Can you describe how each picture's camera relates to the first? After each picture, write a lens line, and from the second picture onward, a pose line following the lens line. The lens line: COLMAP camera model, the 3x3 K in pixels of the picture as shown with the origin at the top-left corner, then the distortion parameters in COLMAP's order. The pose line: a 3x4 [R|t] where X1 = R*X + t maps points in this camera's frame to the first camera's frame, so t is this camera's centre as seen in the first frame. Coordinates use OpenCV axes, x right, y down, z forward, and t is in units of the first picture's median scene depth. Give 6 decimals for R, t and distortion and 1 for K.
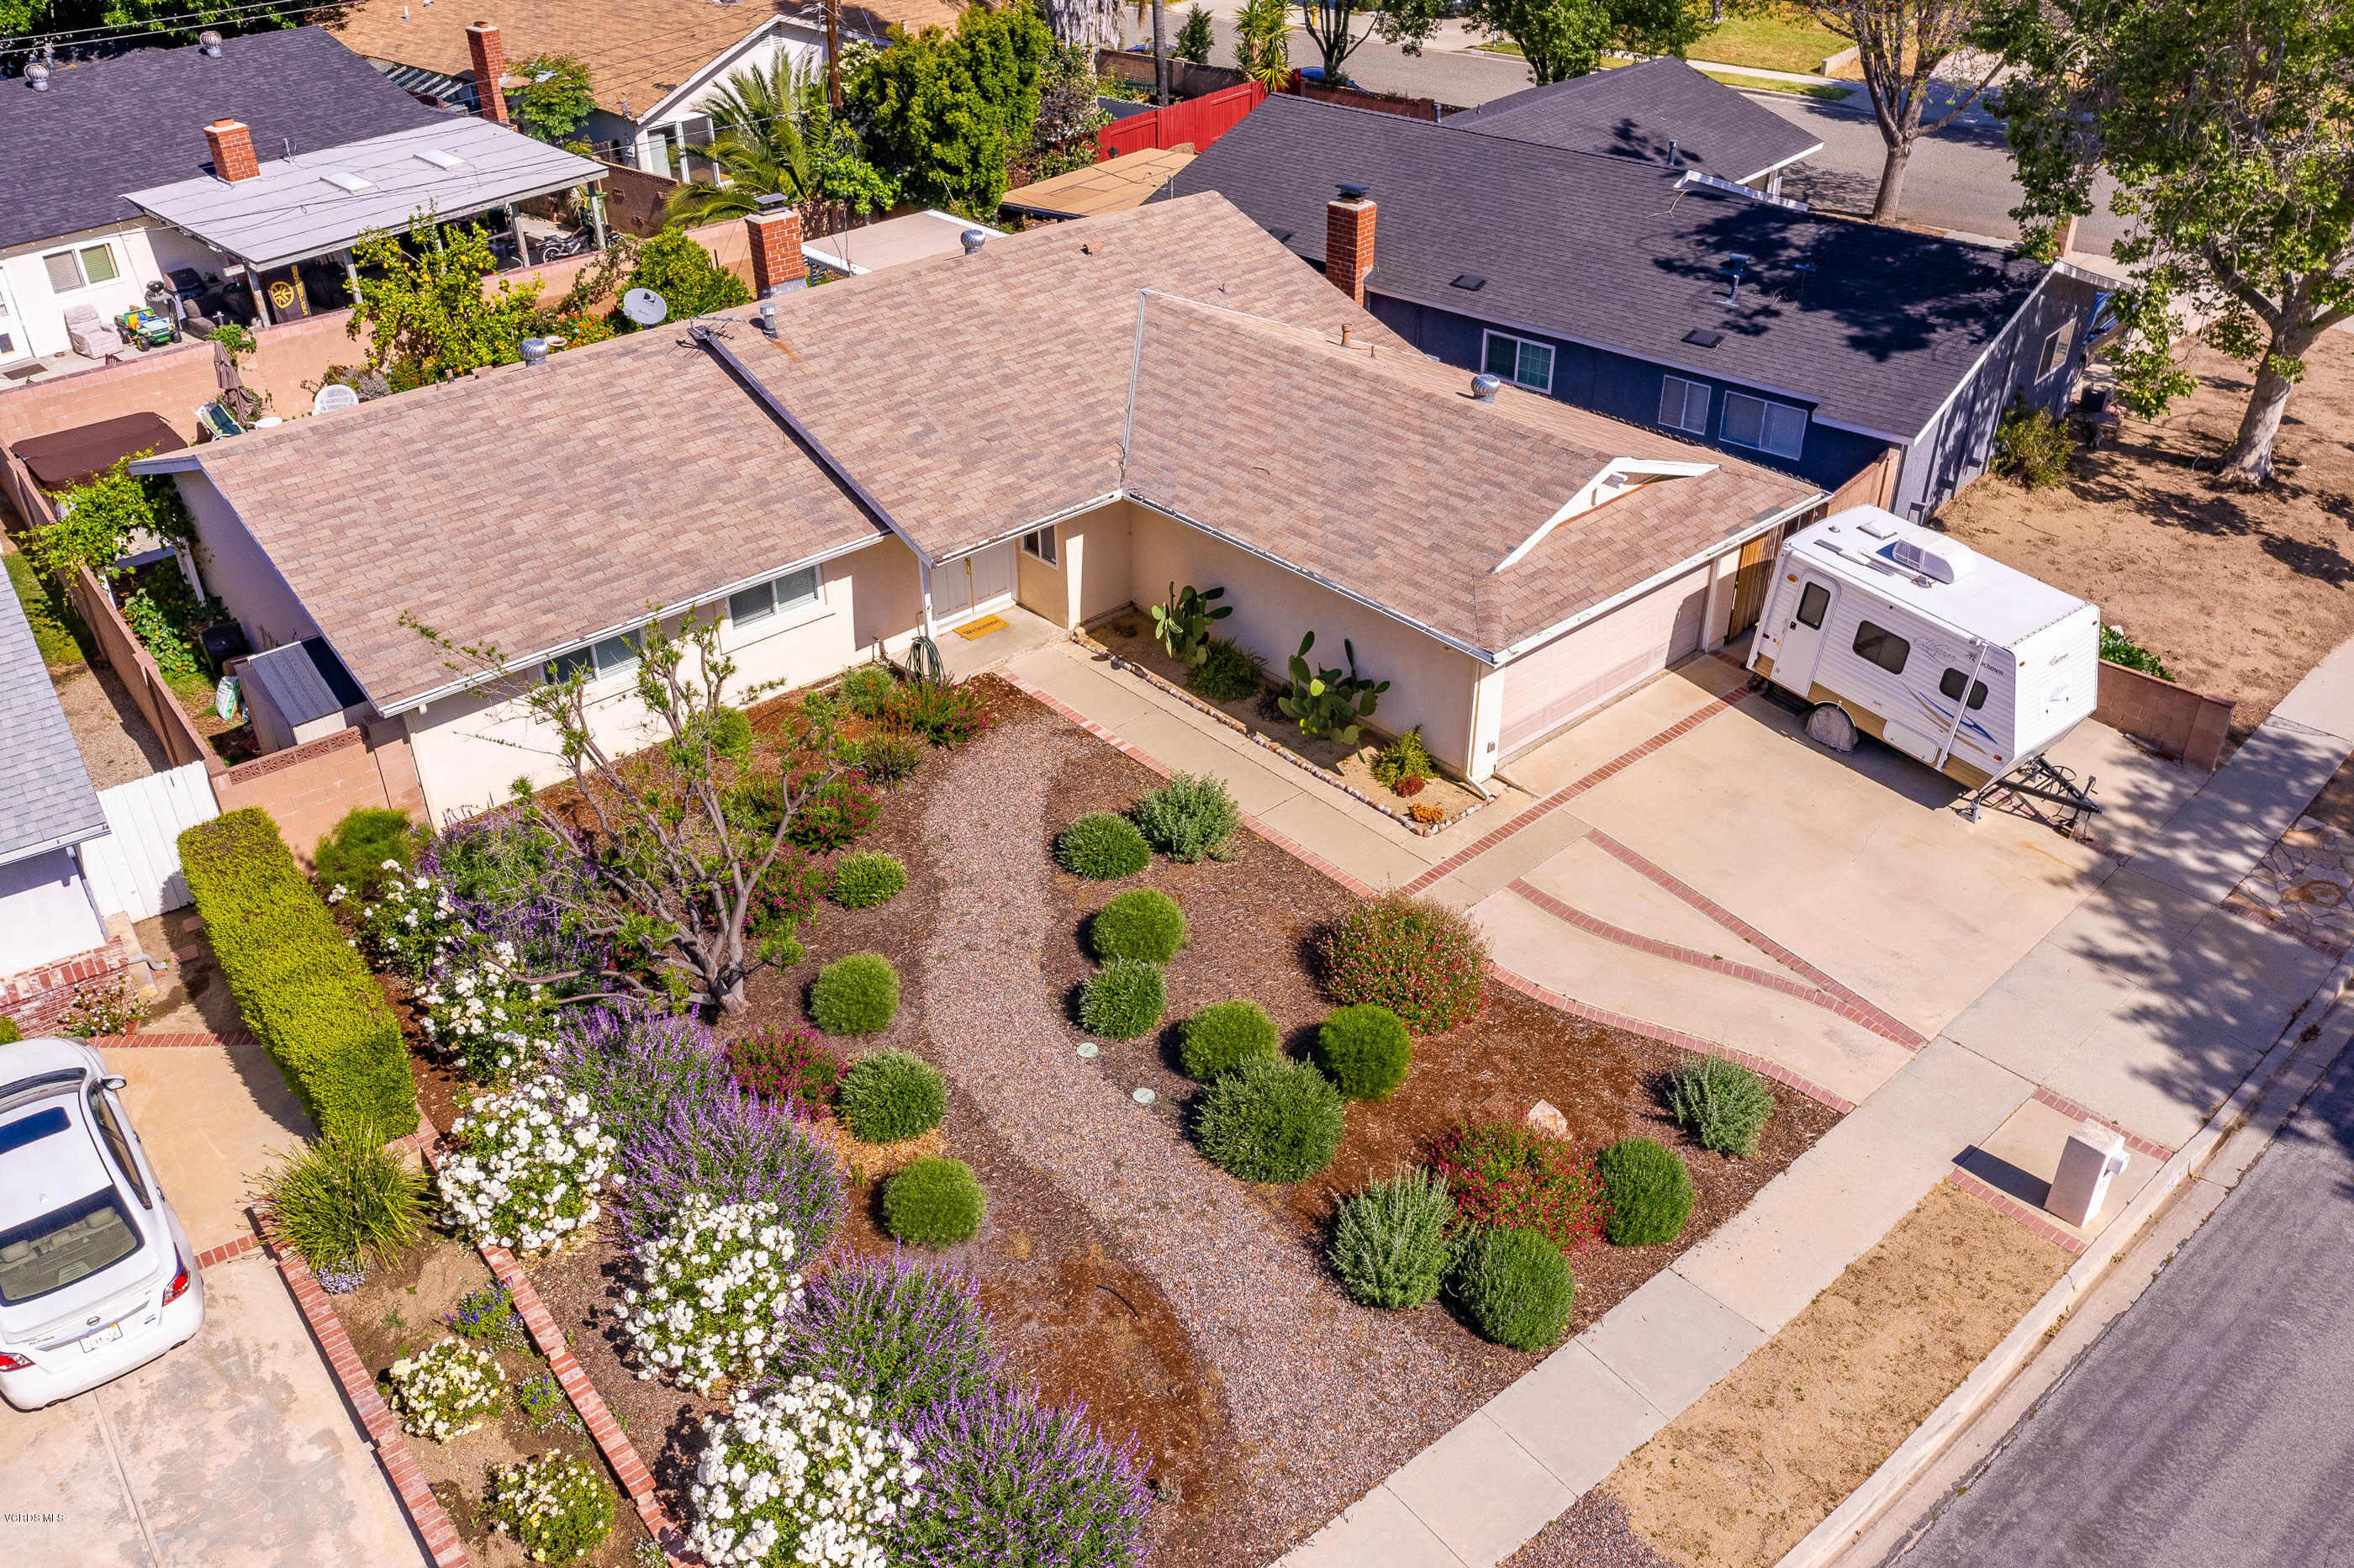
lens RADIAL K [[1818.9, 0, 1177.0], [0, 1818.9, 784.0], [0, 0, 1]] dist [-0.004563, -0.001154]
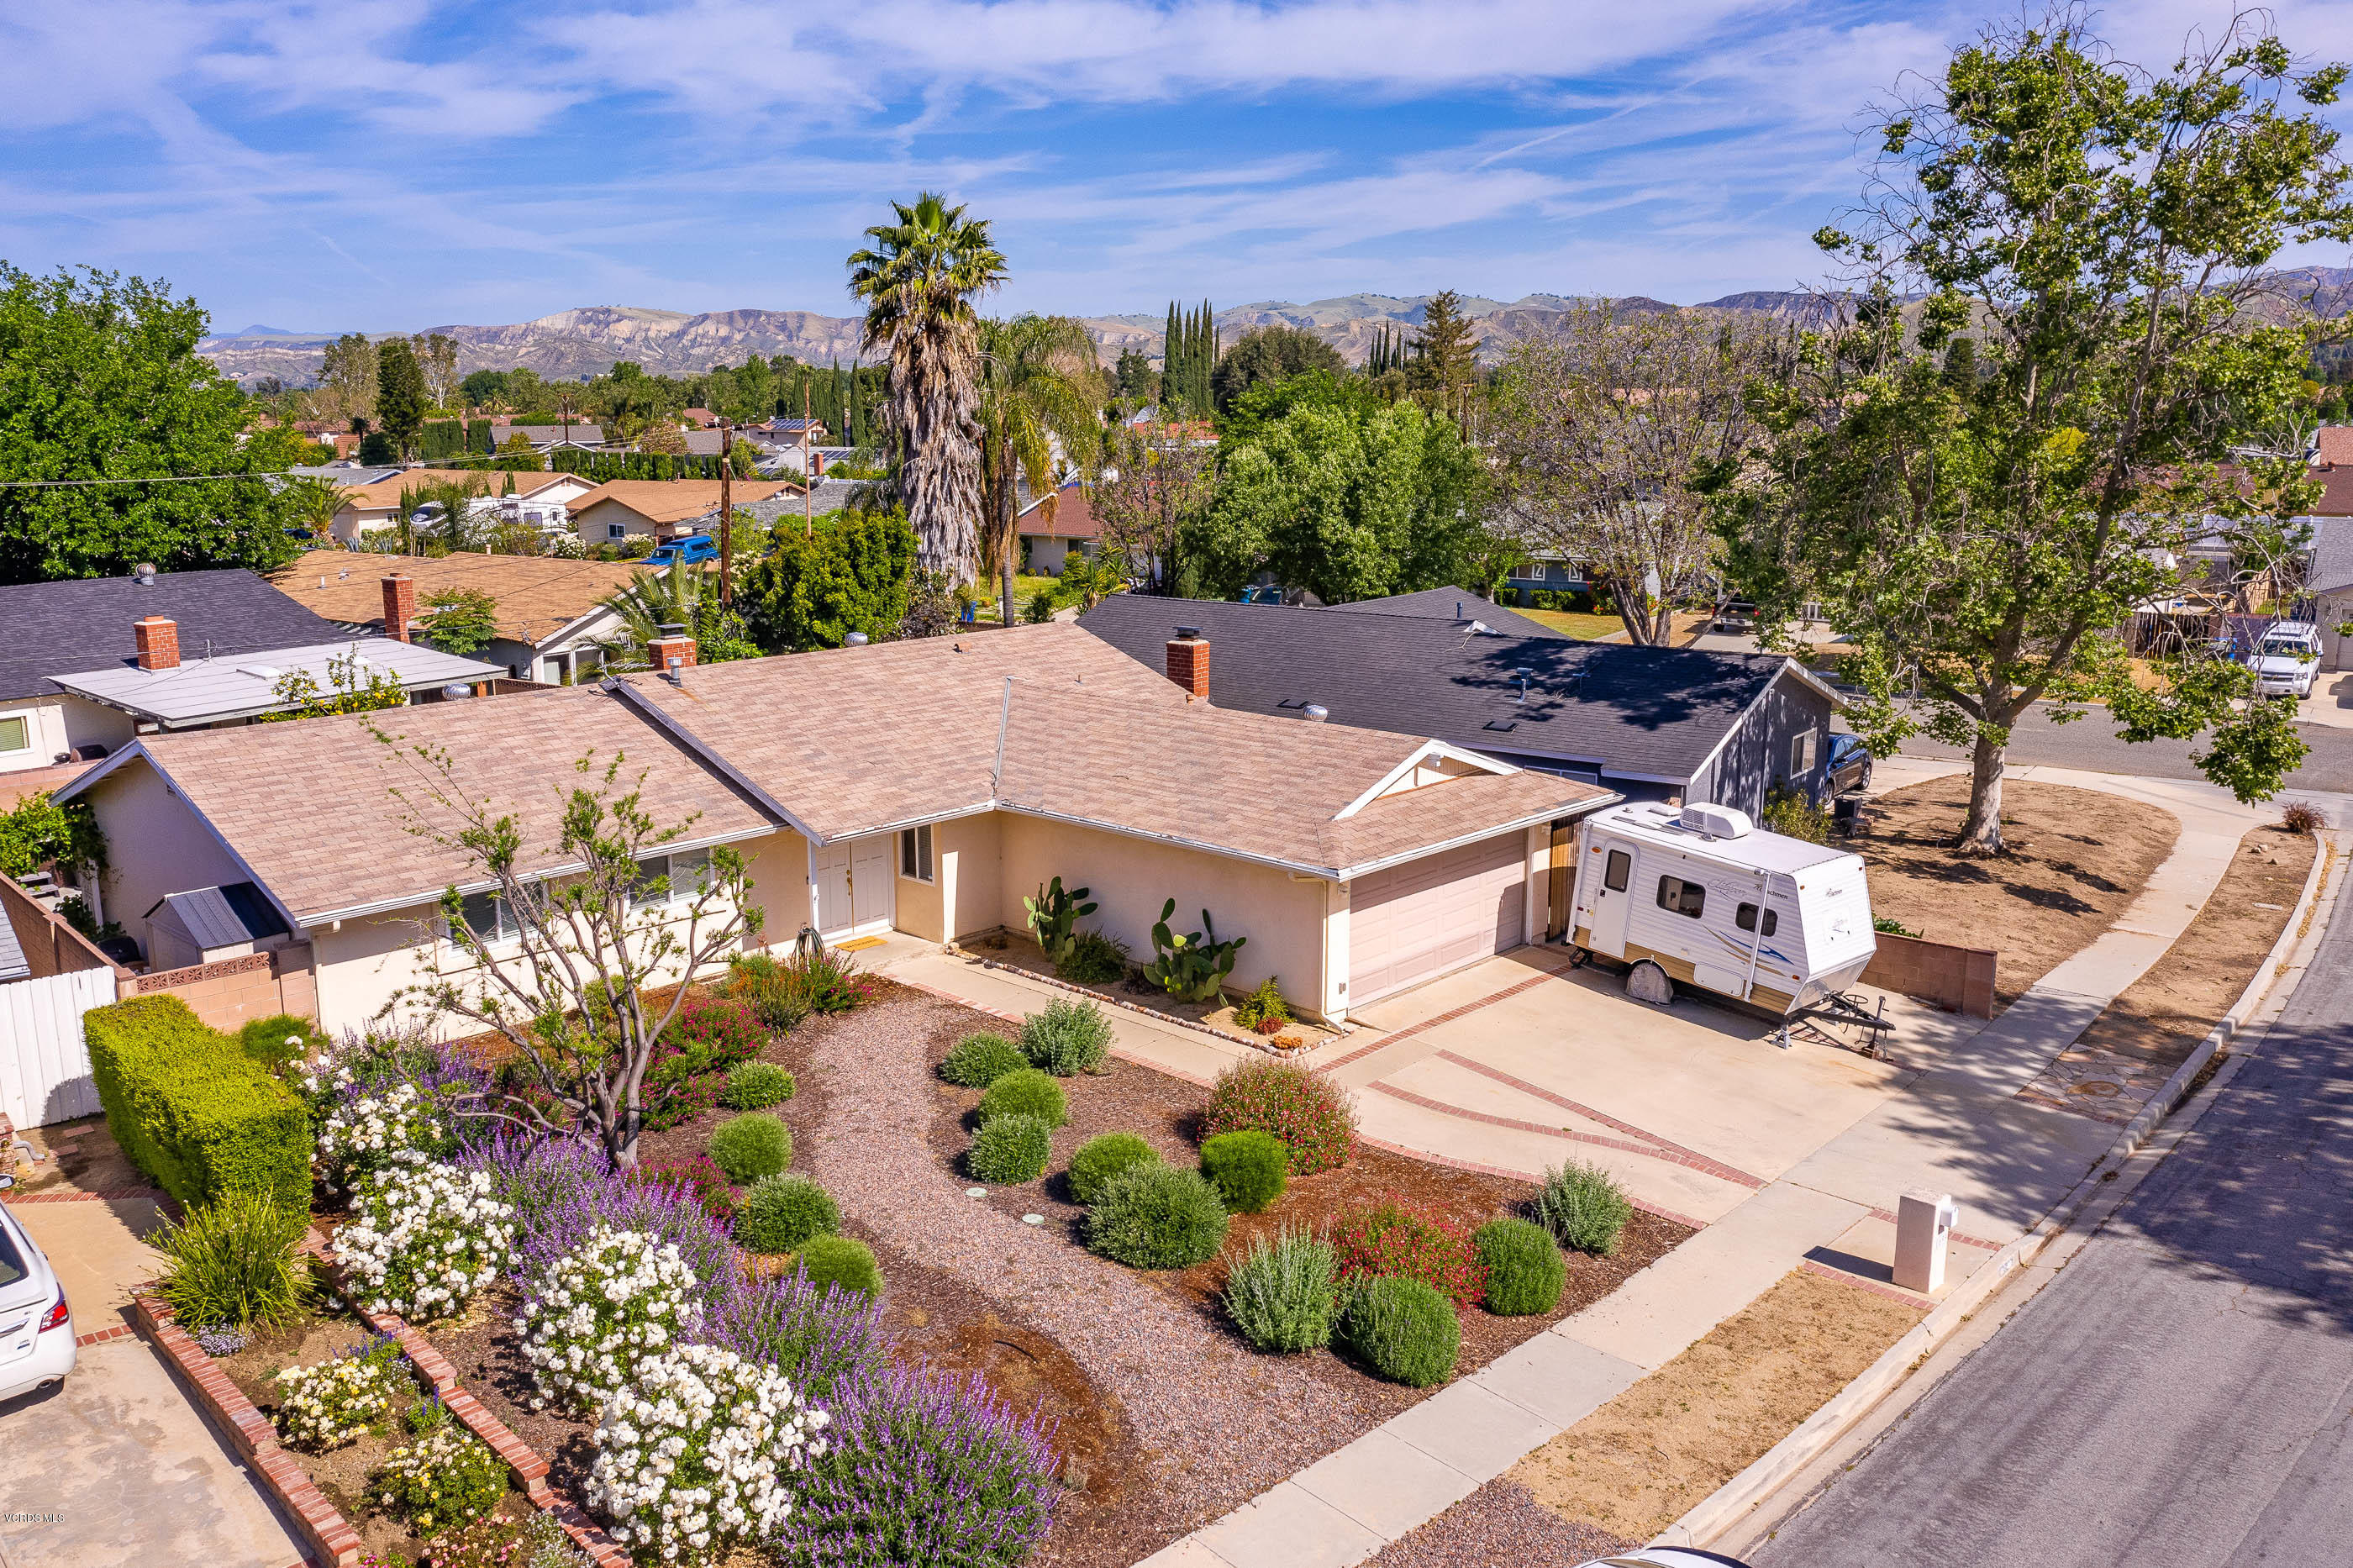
lens RADIAL K [[1811.7, 0, 1164.8], [0, 1811.7, 829.7], [0, 0, 1]] dist [-0.006582, -0.000089]
pose [[0.996289, -0.010738, 0.085394, -0.024305], [0.039604, 0.938096, -0.344103, 0.267839], [-0.076413, 0.346208, 0.935041, -0.032852]]
